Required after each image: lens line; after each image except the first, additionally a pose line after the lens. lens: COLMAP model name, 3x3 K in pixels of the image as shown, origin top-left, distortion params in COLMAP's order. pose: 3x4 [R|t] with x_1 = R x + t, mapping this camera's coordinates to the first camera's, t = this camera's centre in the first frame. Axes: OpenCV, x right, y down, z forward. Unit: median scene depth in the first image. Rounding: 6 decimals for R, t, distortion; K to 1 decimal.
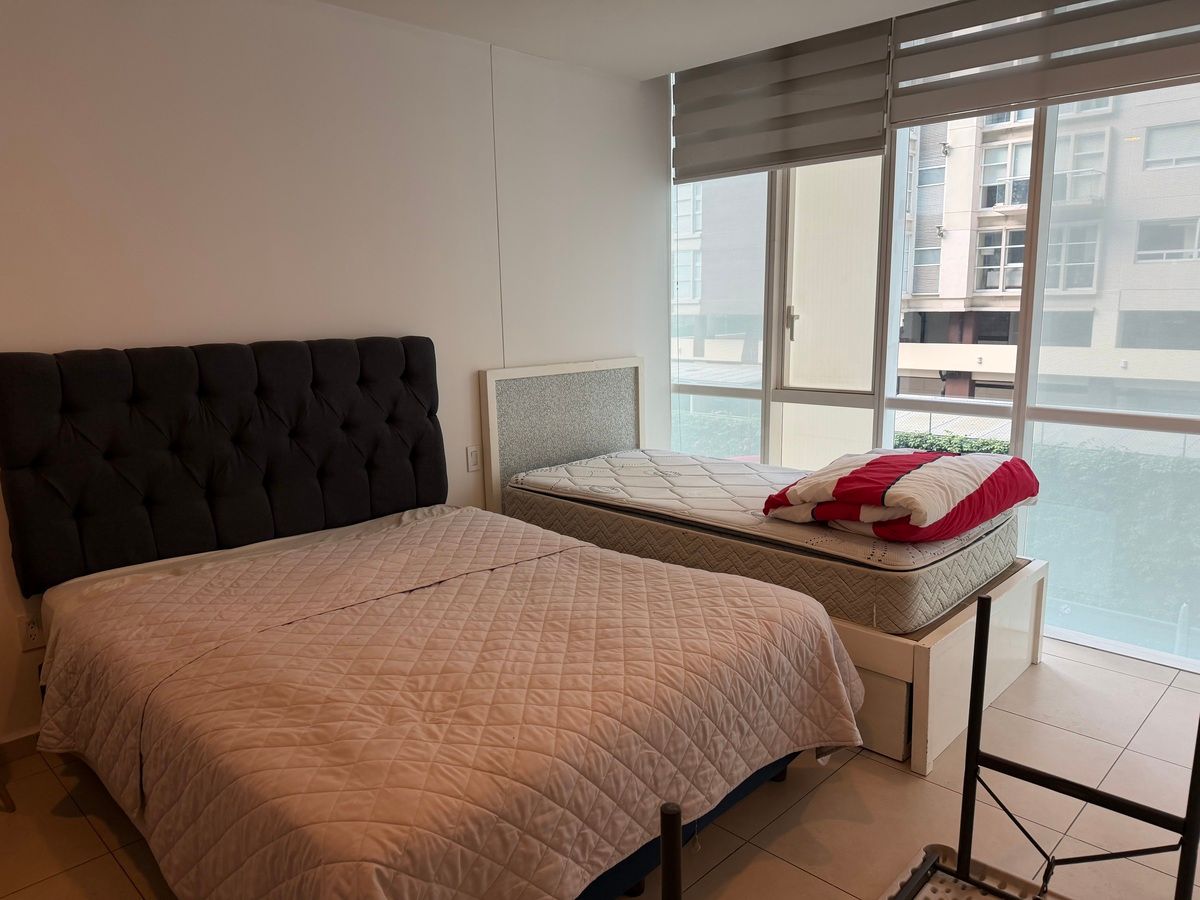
lens RADIAL K [[847.0, 0, 600.0], [0, 847.0, 450.0], [0, 0, 1]] dist [0.205689, -0.354470]
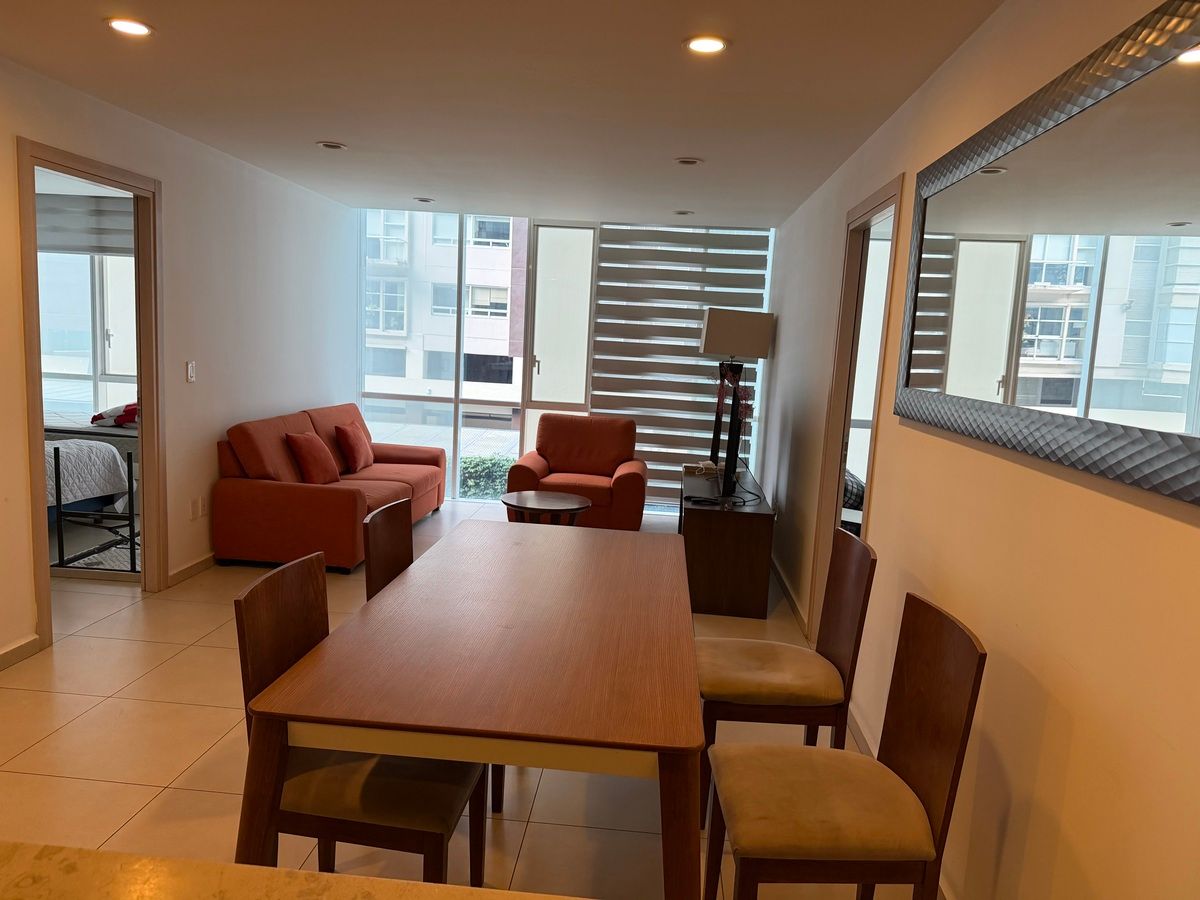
lens RADIAL K [[840.5, 0, 600.0], [0, 840.5, 450.0], [0, 0, 1]] dist [0.070001, -0.108915]
pose [[0.762040, -0.028810, 0.646889, -0.309341], [0.049748, 0.998662, -0.014127, 0.330442], [-0.645616, 0.042947, 0.762454, -2.065088]]
